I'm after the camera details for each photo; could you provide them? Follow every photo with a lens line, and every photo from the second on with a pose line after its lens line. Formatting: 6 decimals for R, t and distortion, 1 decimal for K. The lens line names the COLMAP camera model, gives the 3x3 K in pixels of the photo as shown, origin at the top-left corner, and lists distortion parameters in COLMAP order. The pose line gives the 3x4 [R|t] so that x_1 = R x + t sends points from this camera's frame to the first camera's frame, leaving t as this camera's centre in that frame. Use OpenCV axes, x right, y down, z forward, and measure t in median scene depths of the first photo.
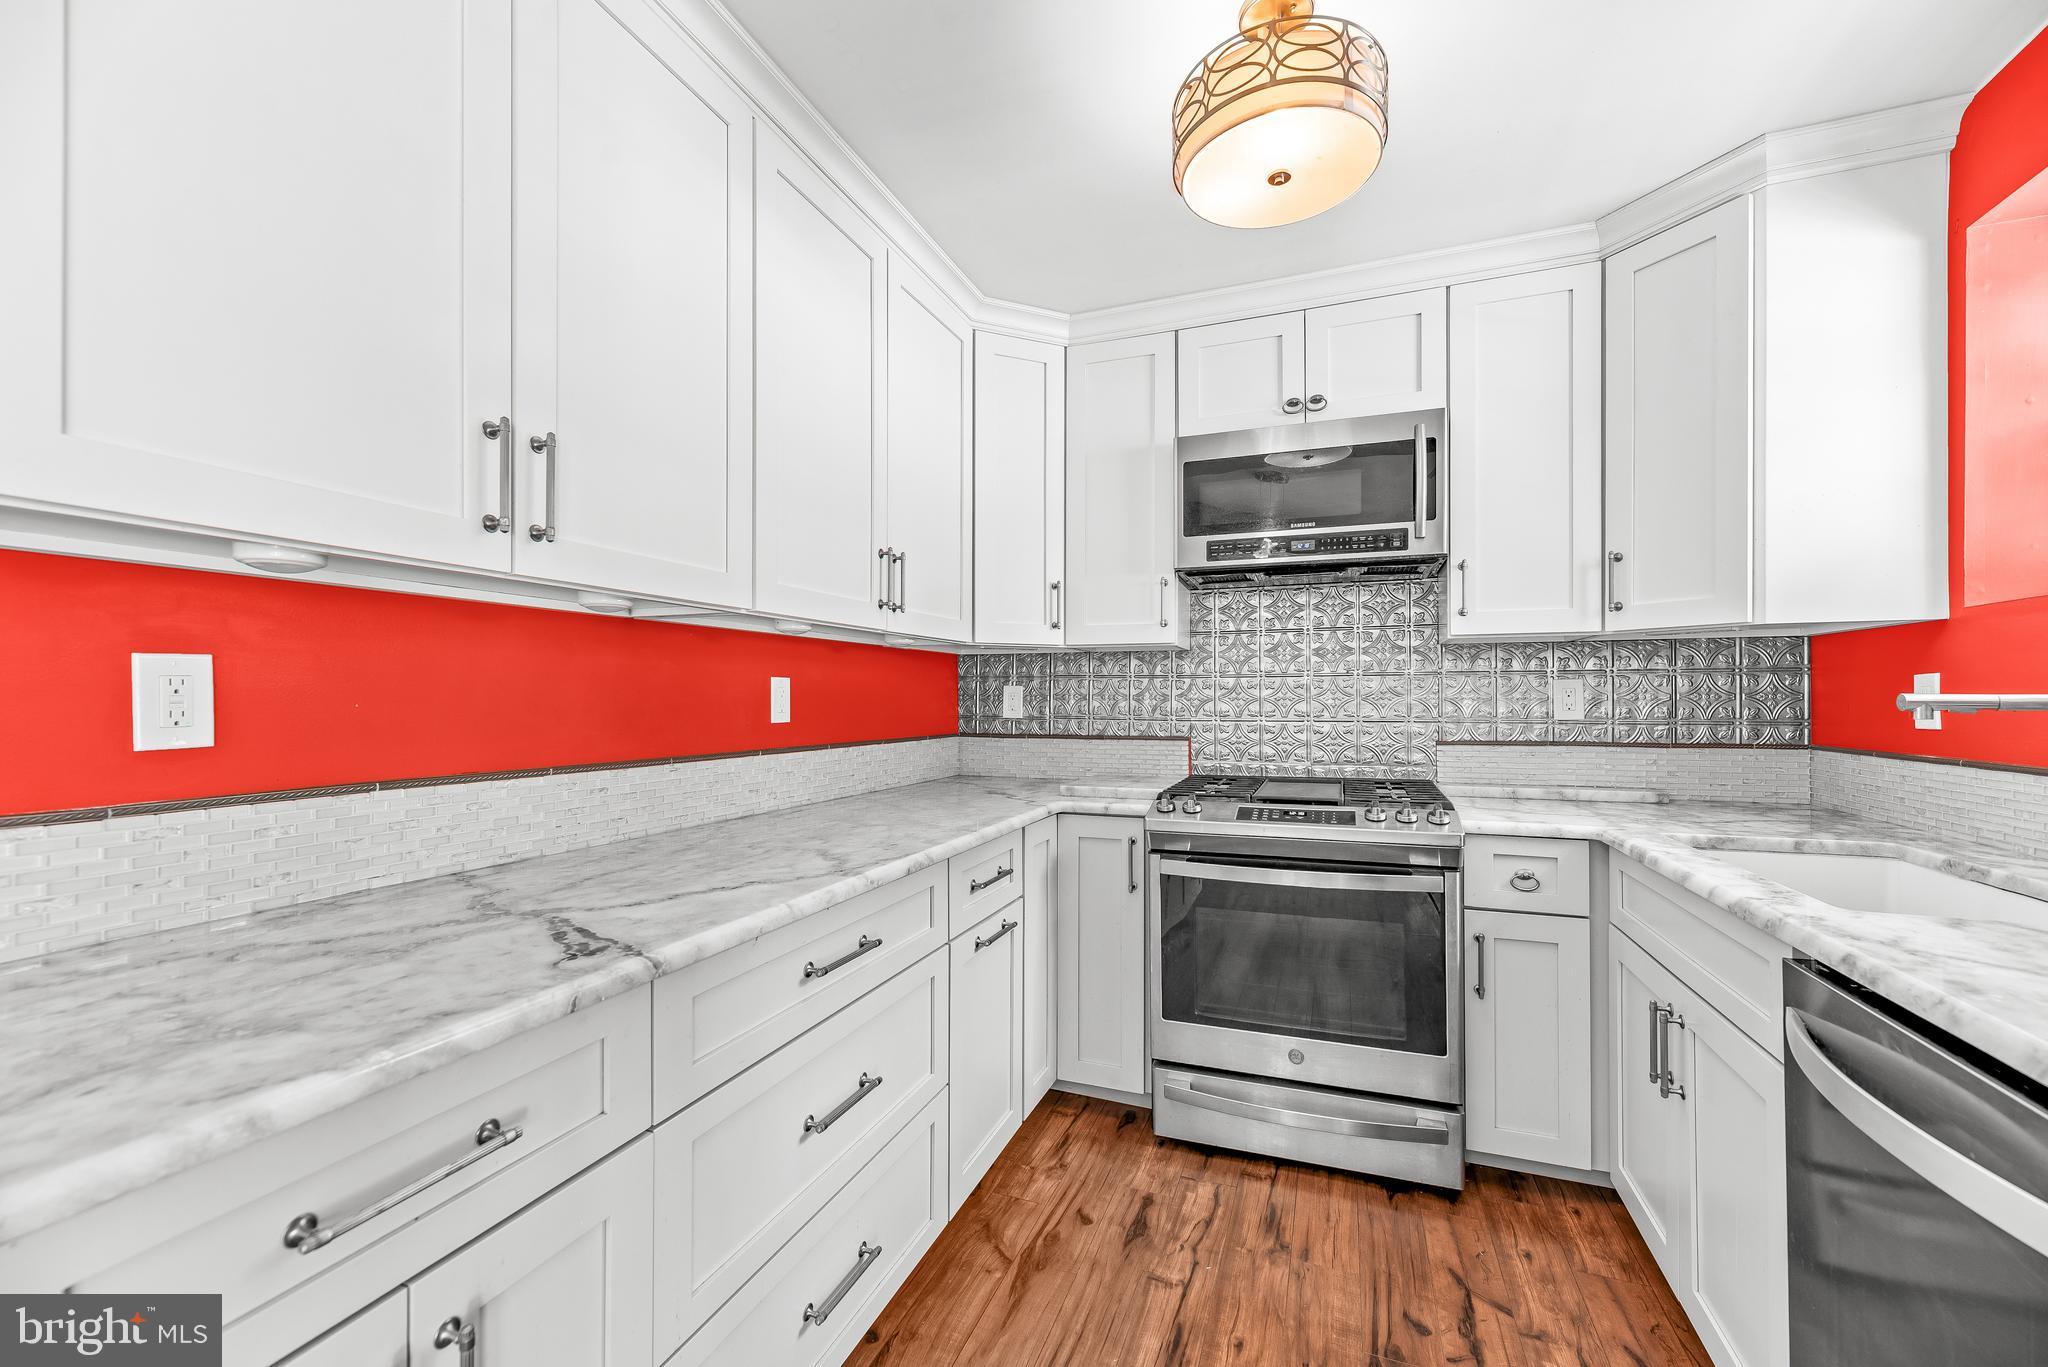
lens RADIAL K [[810.1, 0, 1023.8], [0, 810.1, 697.5], [0, 0, 1]] dist [-0.000829, 0.000311]
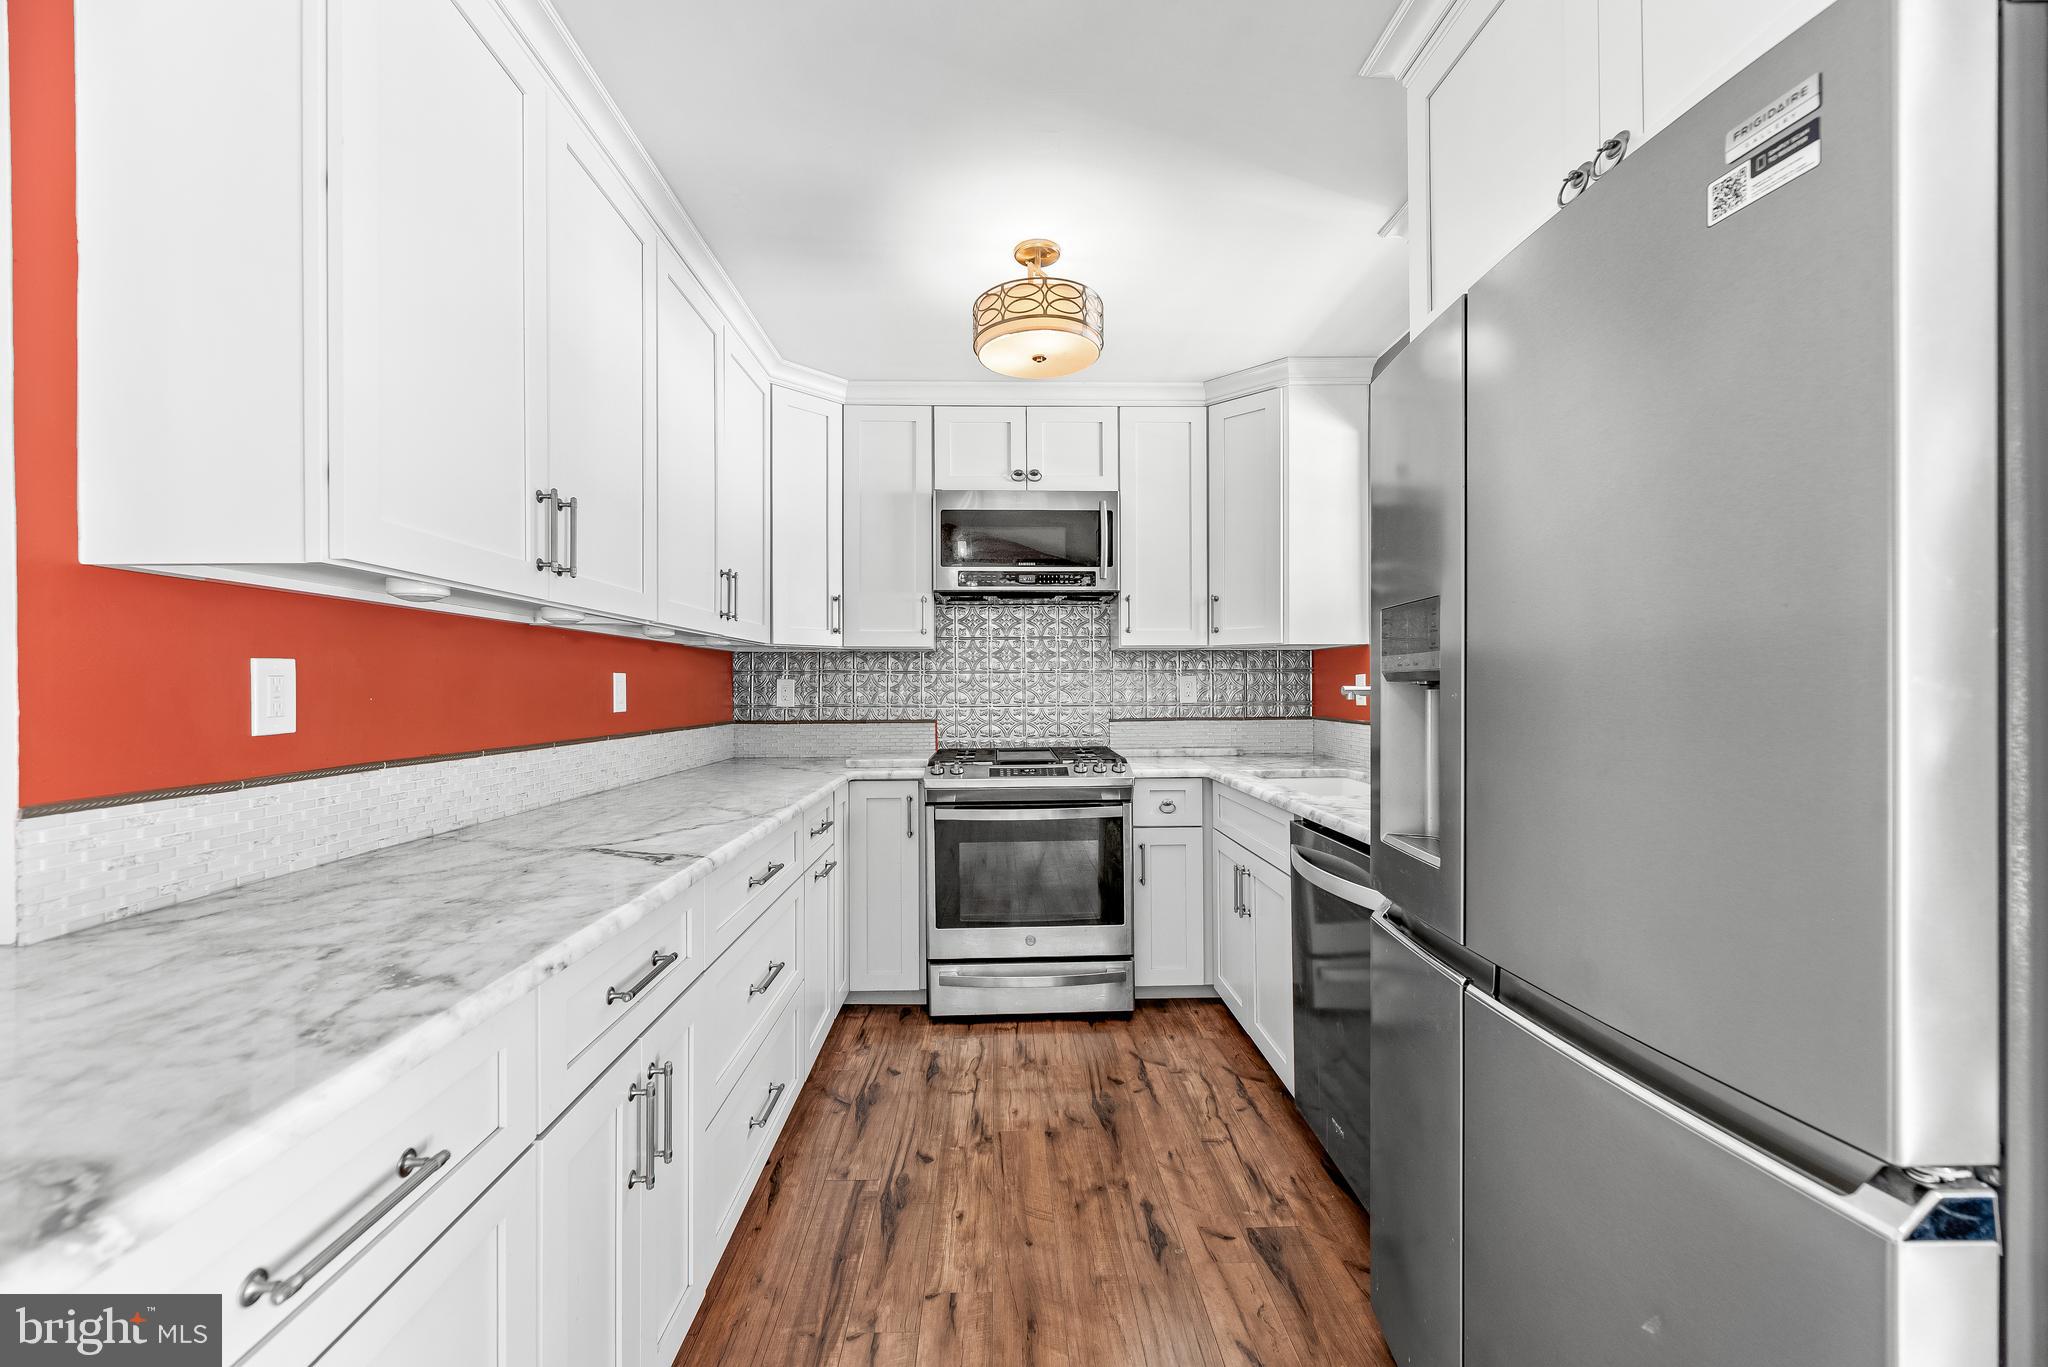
lens RADIAL K [[814.6, 0, 1008.8], [0, 814.6, 687.4], [0, 0, 1]] dist [0.000865, 0.000172]
pose [[0.924176, -0.002895, 0.381957, -0.219707], [0.003027, 0.999995, 0.000255, -0.002814], [-0.381956, 0.000920, 0.924180, -0.278690]]
